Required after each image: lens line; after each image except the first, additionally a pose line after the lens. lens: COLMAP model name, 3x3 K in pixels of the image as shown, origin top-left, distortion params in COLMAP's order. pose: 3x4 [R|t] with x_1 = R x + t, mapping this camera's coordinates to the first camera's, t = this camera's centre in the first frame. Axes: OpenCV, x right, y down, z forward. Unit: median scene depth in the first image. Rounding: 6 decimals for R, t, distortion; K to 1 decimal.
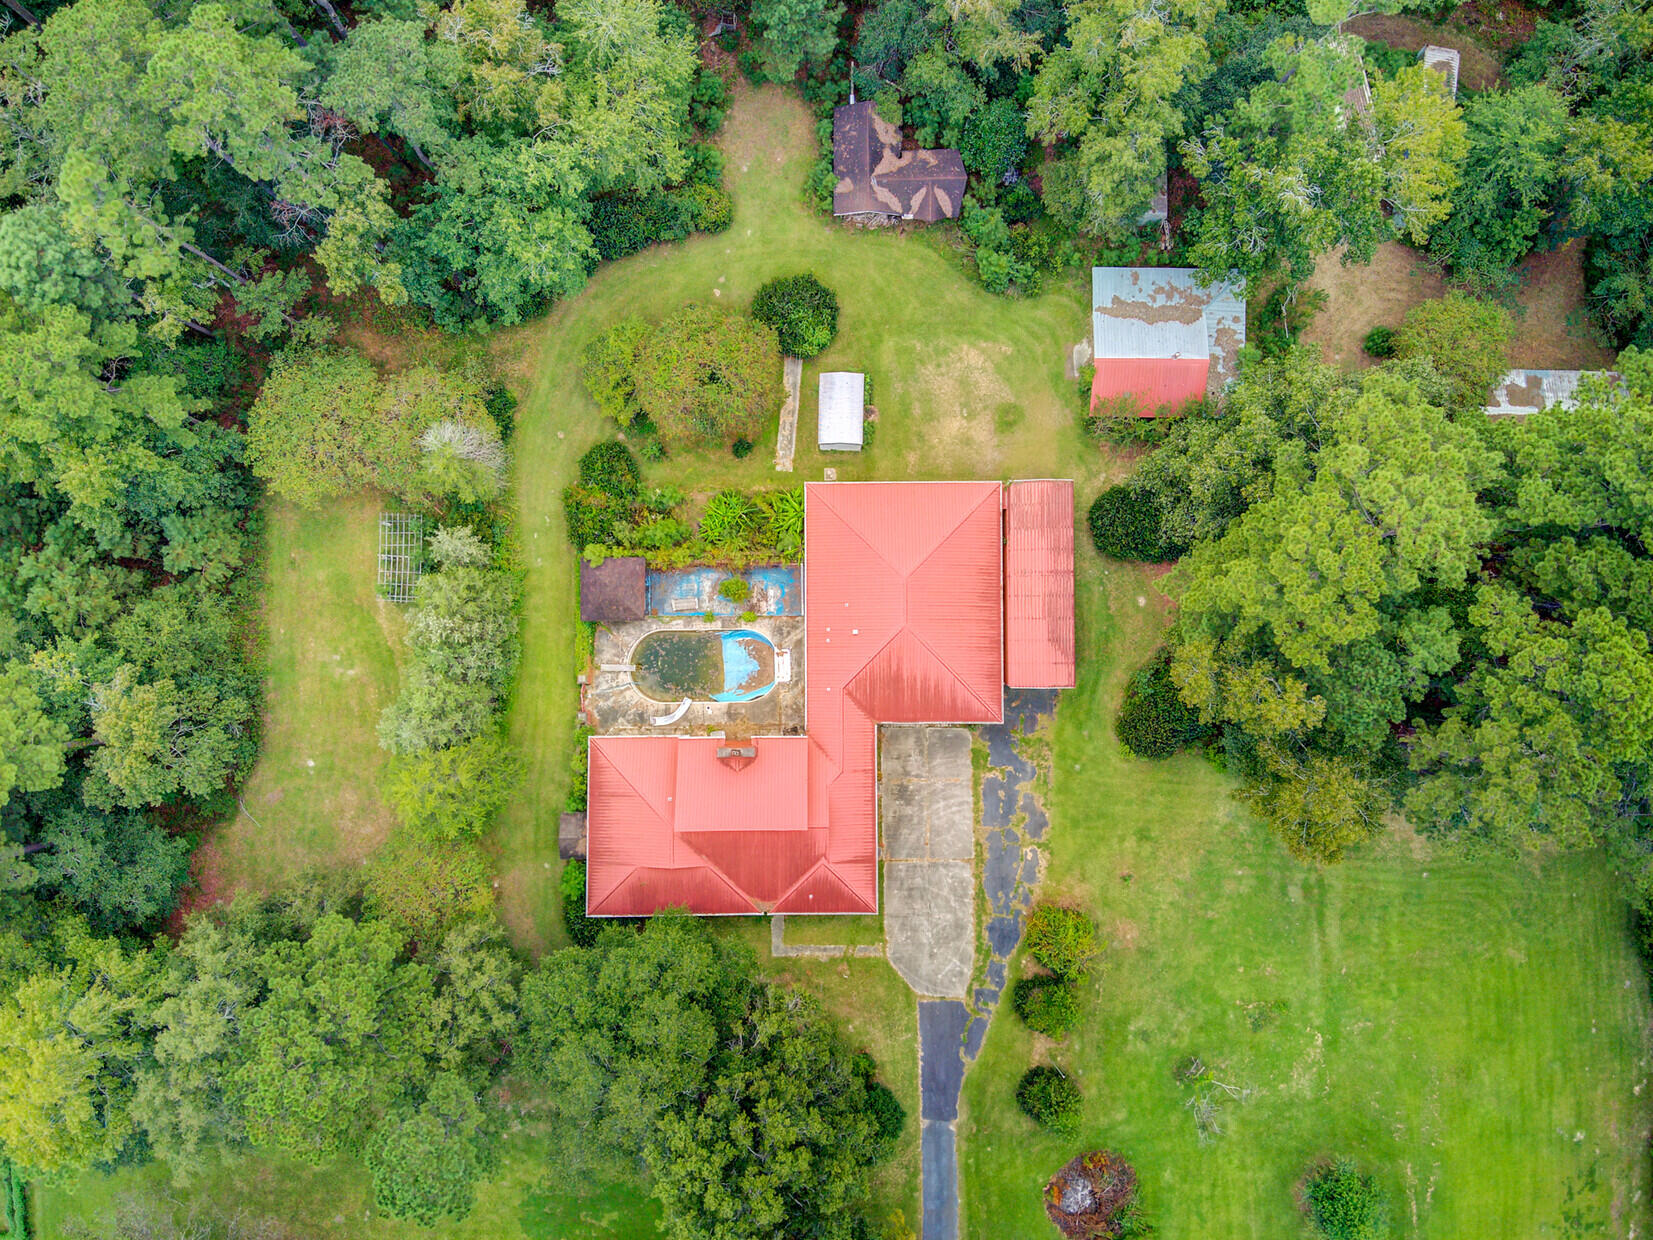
lens RADIAL K [[1231.3, 0, 827.6], [0, 1231.3, 629.9], [0, 0, 1]] dist [0.110064, -0.222542]
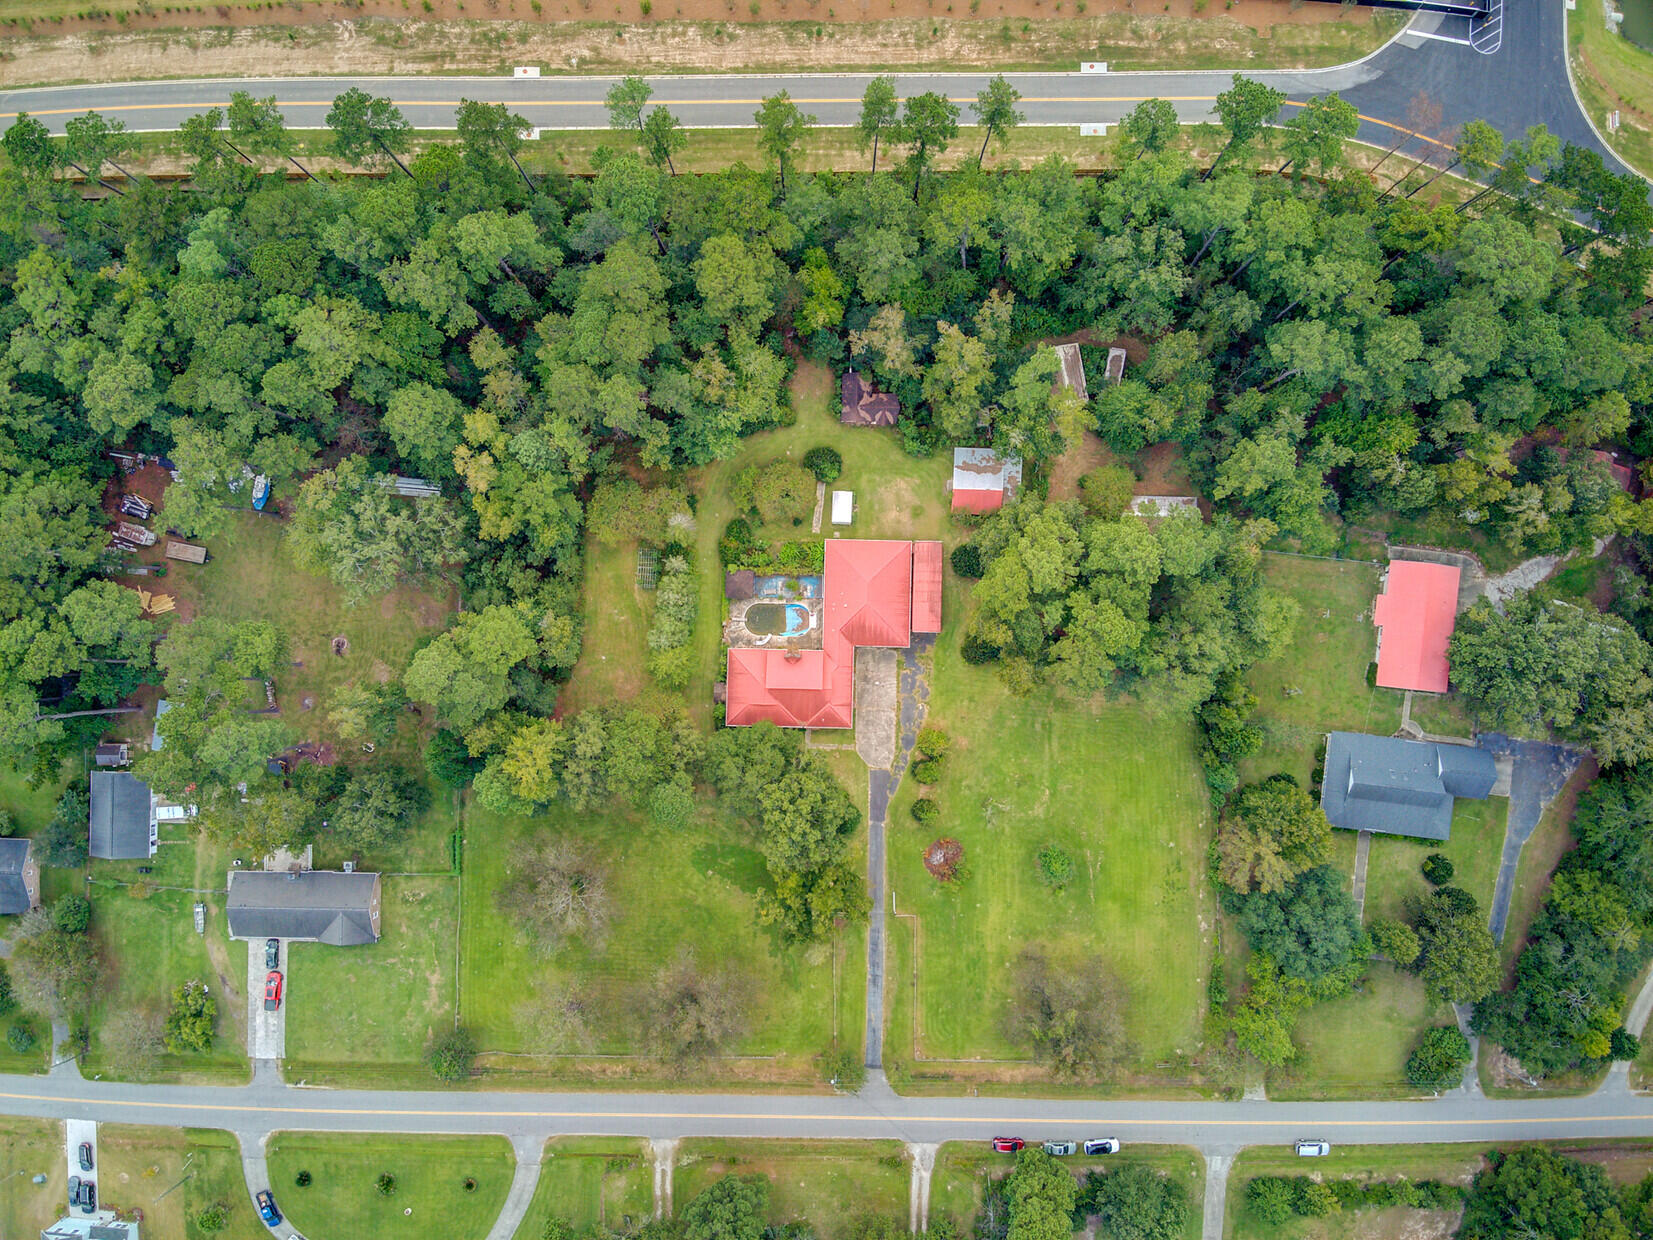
lens RADIAL K [[1231.3, 0, 827.6], [0, 1231.3, 629.9], [0, 0, 1]] dist [0.110064, -0.222542]
pose [[0.999562, 0.025659, -0.014722, 0.023409], [-0.025627, 0.999669, 0.002364, 0.041164], [0.014778, -0.001986, 0.999889, -1.251158]]
